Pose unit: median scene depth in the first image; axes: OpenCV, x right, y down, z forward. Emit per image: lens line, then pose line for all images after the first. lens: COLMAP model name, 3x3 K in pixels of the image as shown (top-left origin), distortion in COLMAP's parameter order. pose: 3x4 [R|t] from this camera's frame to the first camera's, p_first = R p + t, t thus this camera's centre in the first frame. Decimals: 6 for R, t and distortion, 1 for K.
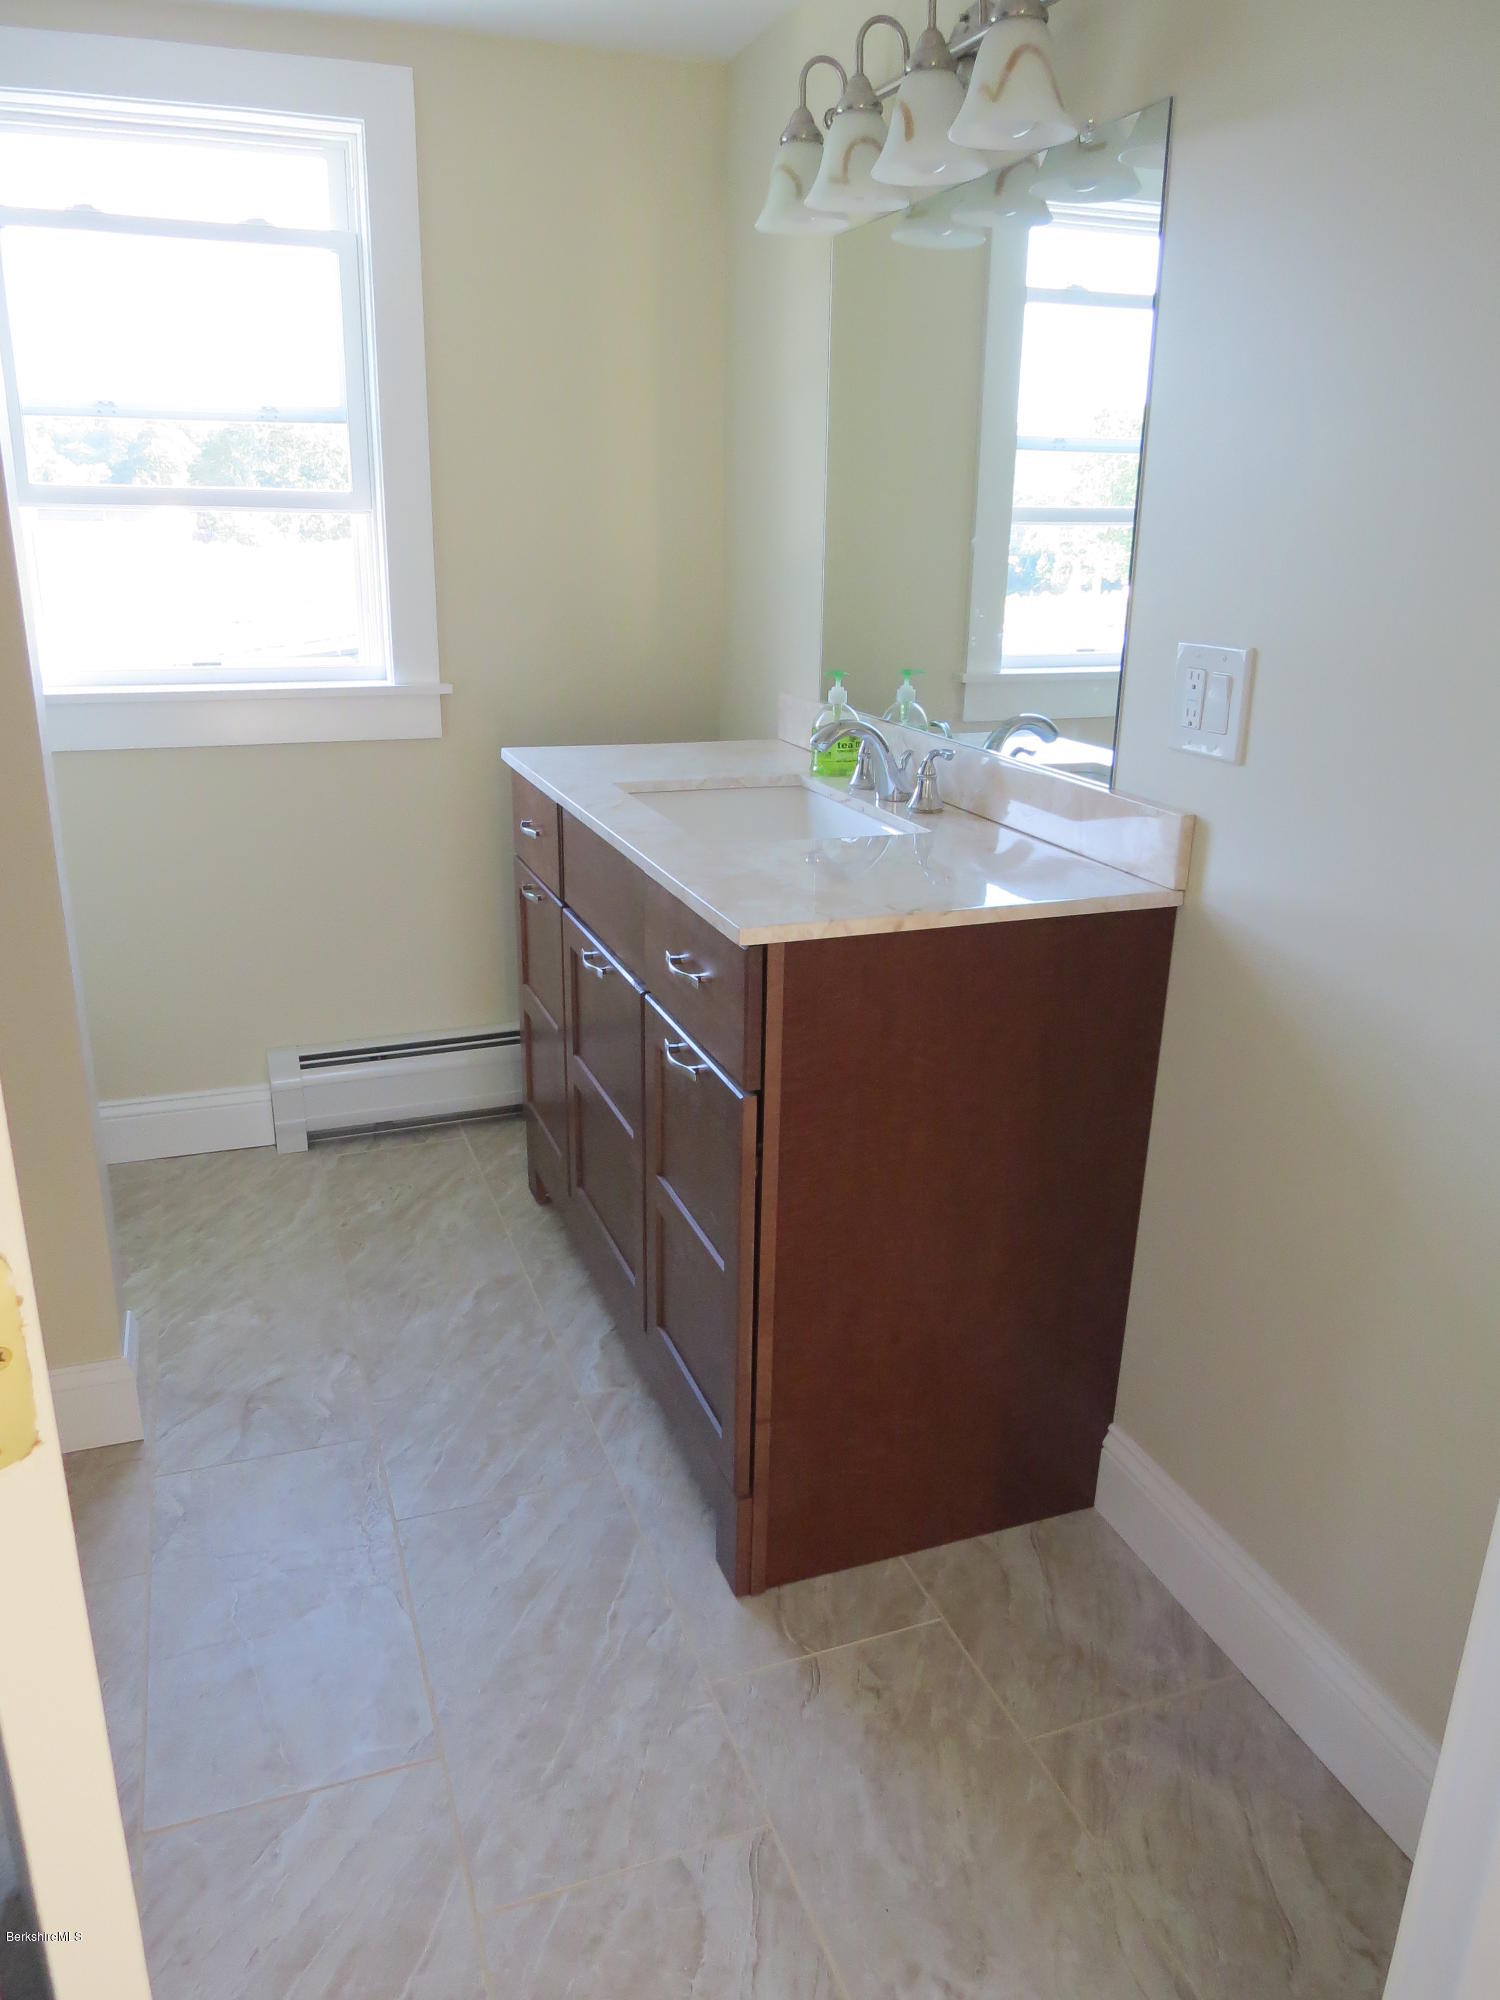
lens RADIAL K [[1420.0, 0, 757.5], [0, 1420.0, 991.4], [0, 0, 1]] dist [-0.028353, 0.008827]
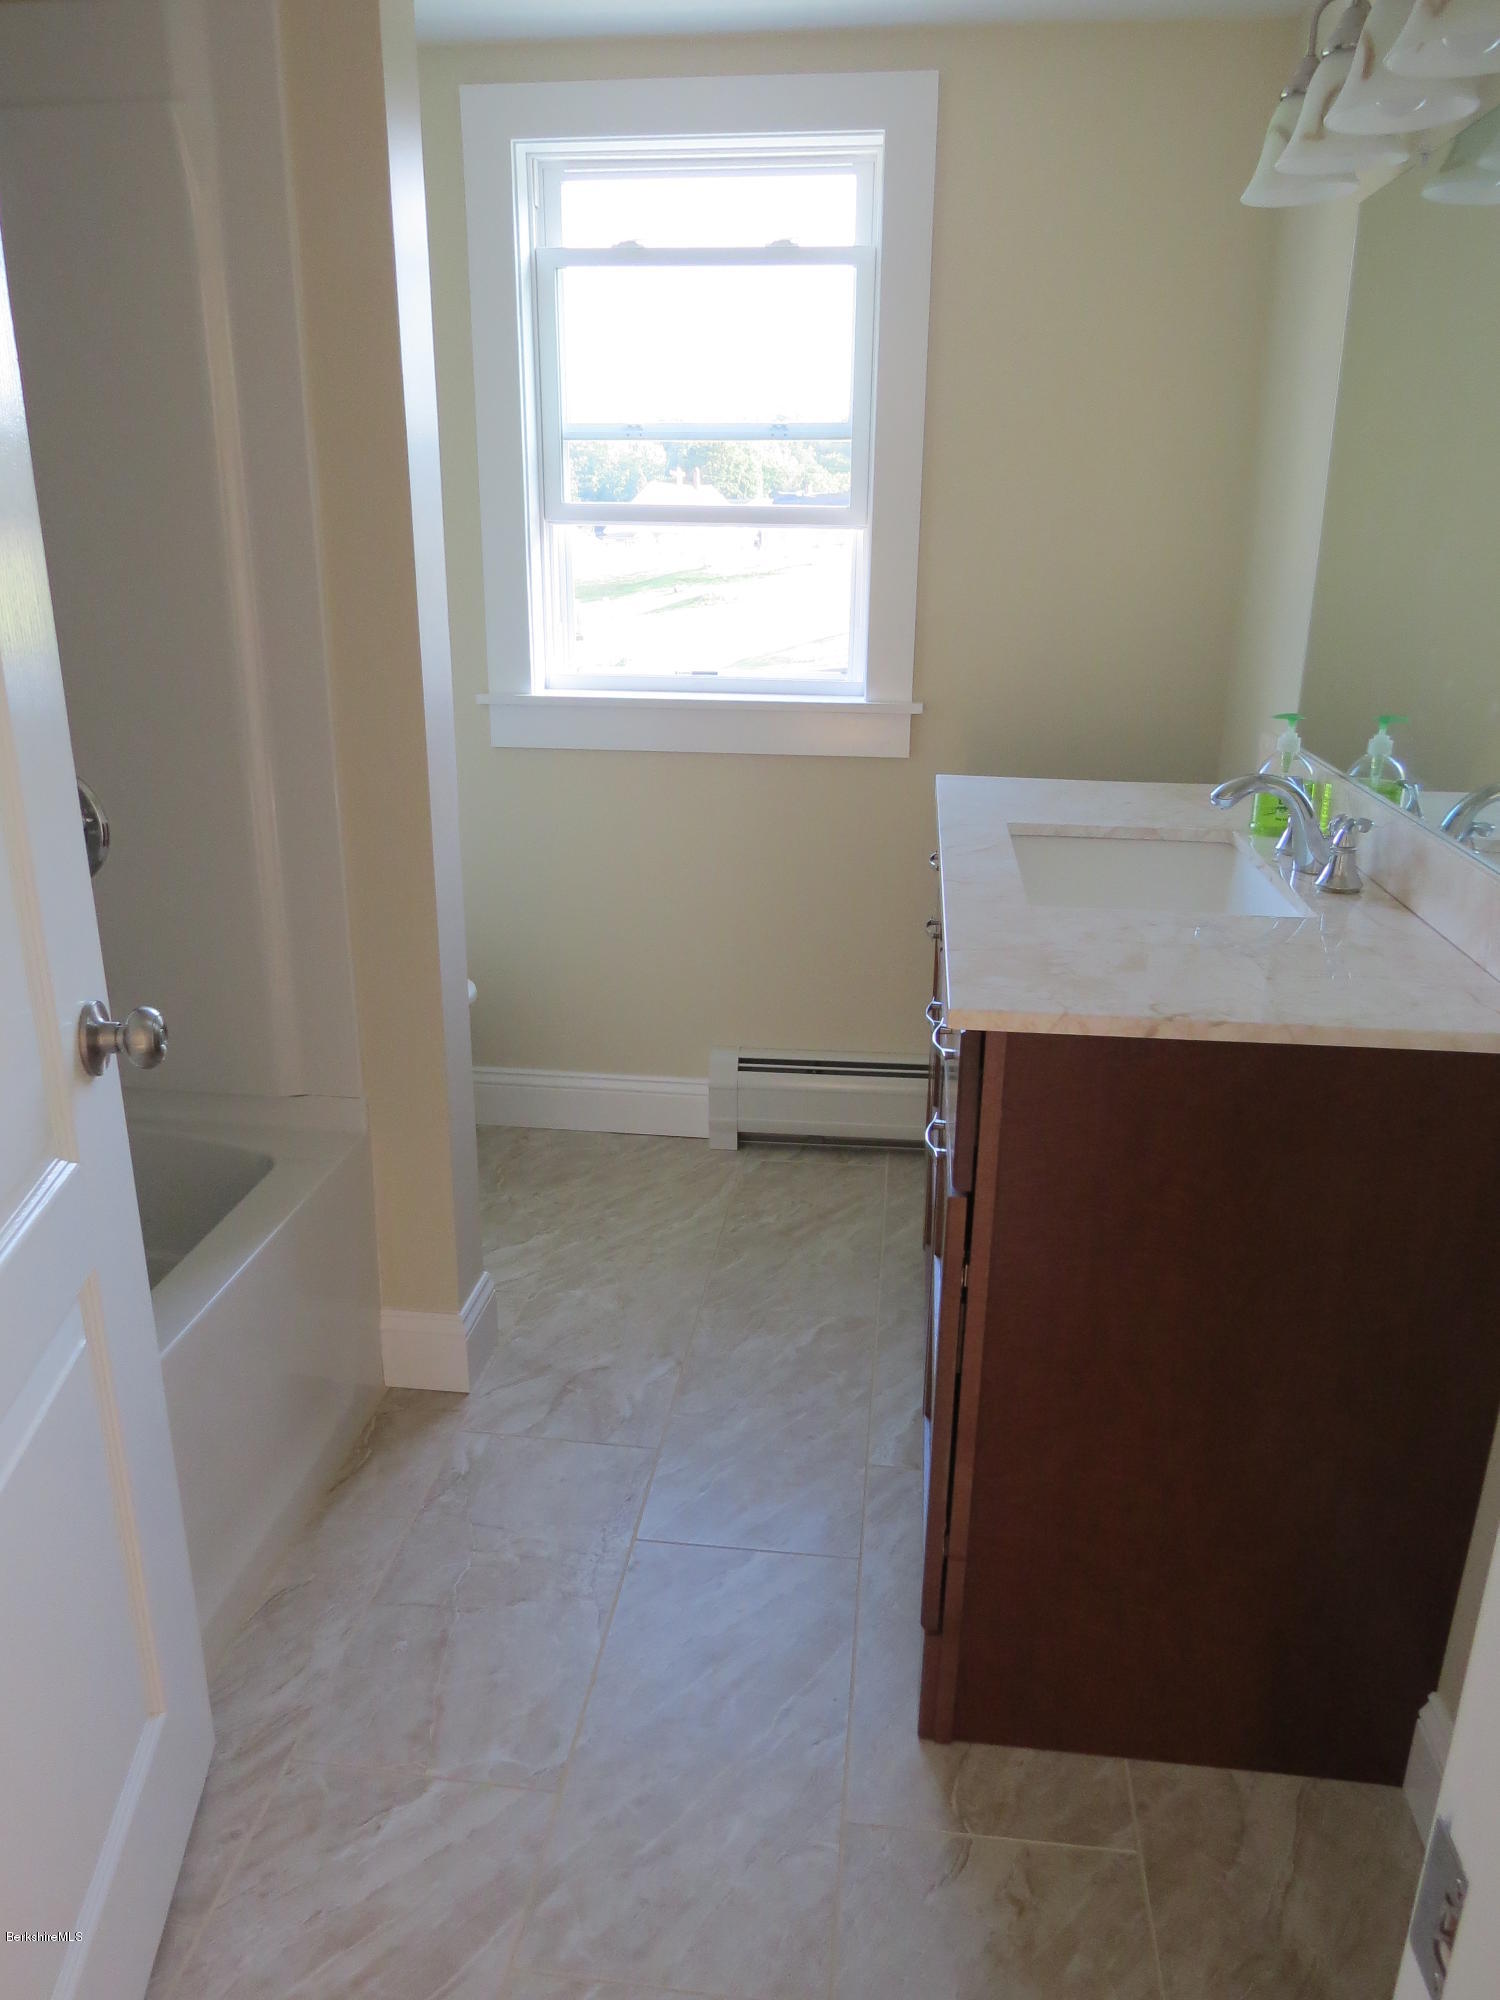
lens RADIAL K [[1420.0, 0, 744.7], [0, 1420.0, 1002.3], [0, 0, 1]] dist [-0.028353, 0.008827]
pose [[0.887071, 0.138915, -0.440235, 0.192878], [-0.138318, 0.989817, 0.033624, -0.044415], [0.440423, 0.031066, 0.897253, 0.117117]]
